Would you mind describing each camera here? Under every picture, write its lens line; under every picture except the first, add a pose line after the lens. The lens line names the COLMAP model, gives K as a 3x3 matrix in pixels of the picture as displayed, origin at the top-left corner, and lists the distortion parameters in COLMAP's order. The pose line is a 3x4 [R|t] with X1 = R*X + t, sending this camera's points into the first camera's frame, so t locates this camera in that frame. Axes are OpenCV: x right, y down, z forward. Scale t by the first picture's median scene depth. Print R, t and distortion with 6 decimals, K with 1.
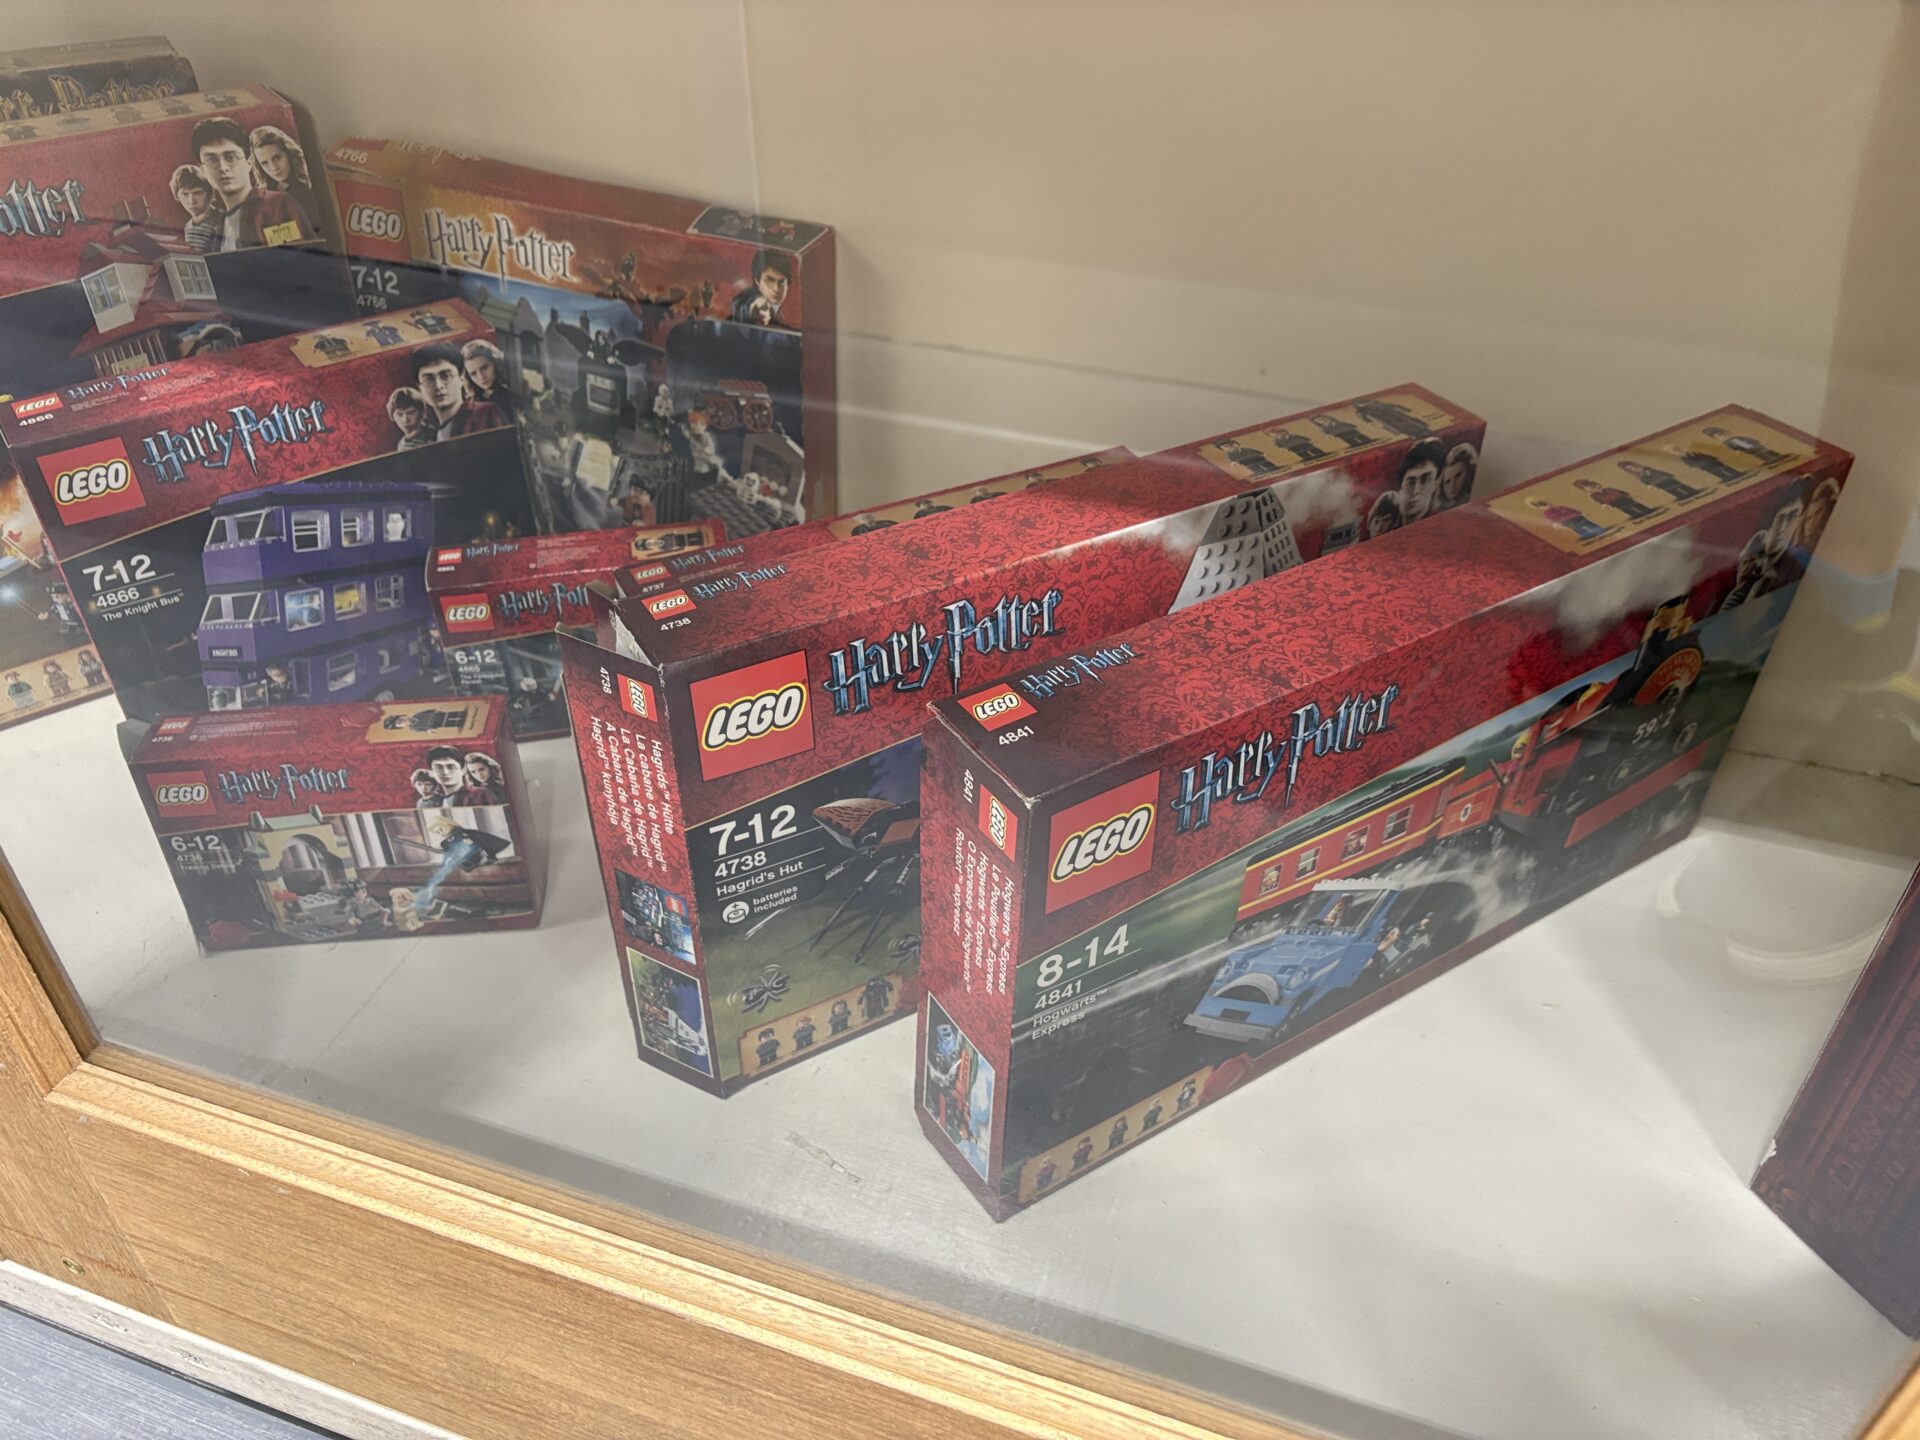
lens RADIAL K [[1497.9, 0, 960.0], [0, 1497.9, 720.0], [0, 0, 1]] dist [-0.012896, 0.041850]
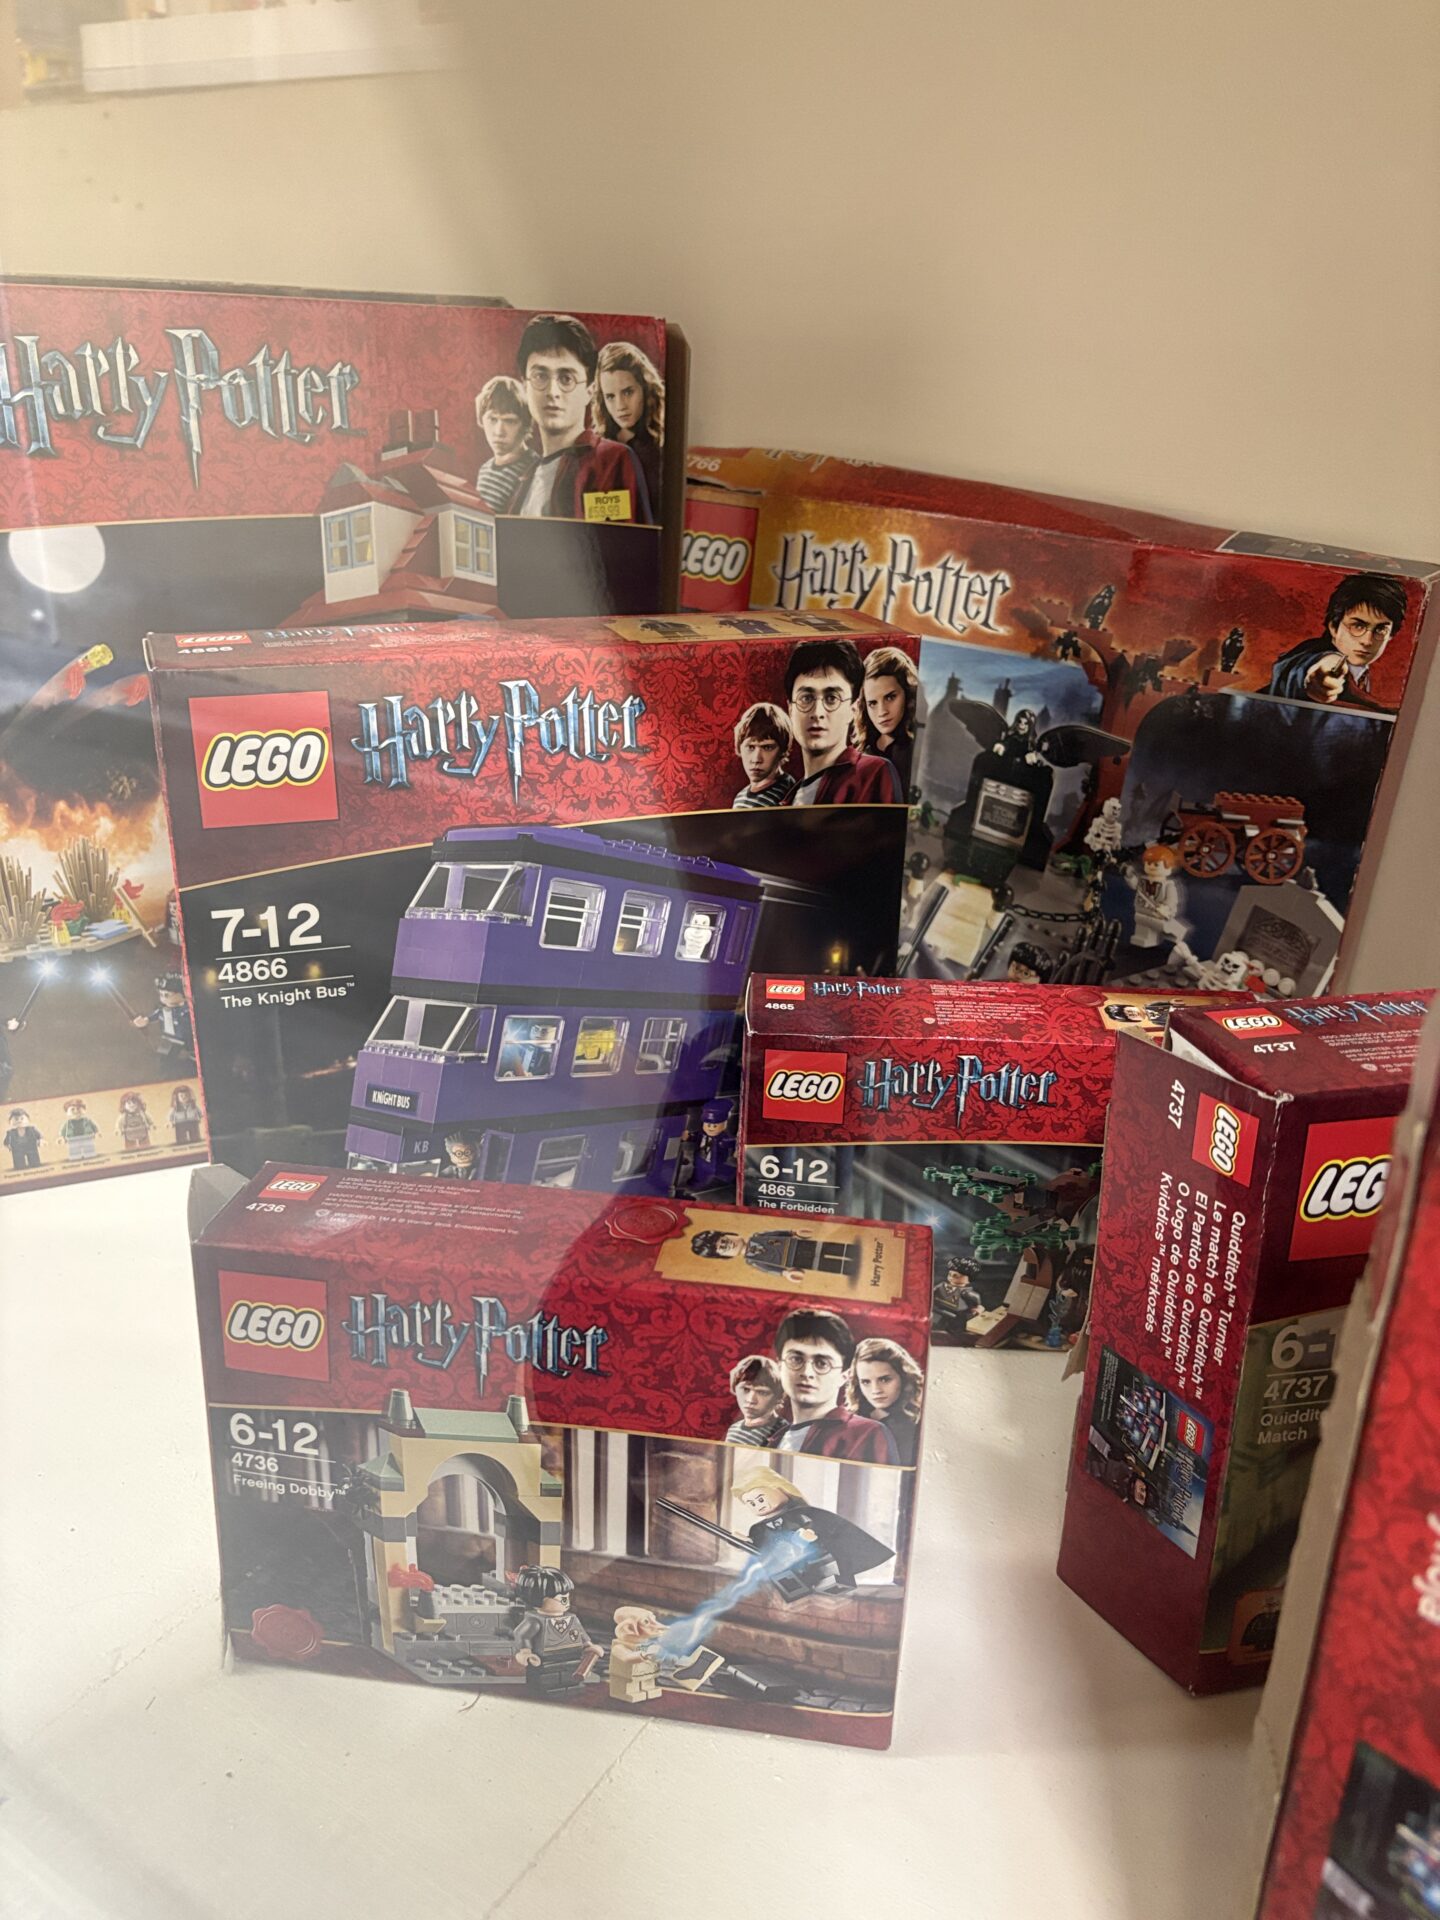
lens RADIAL K [[1450.4, 0, 720.0], [0, 1450.4, 960.0], [0, 0, 1]] dist [0.058818, -0.079173]
pose [[0.970604, 0.111805, -0.213137, -0.249241], [-0.166213, 0.951847, -0.257604, 0.029599], [0.174073, 0.285457, 0.942450, 0.465995]]
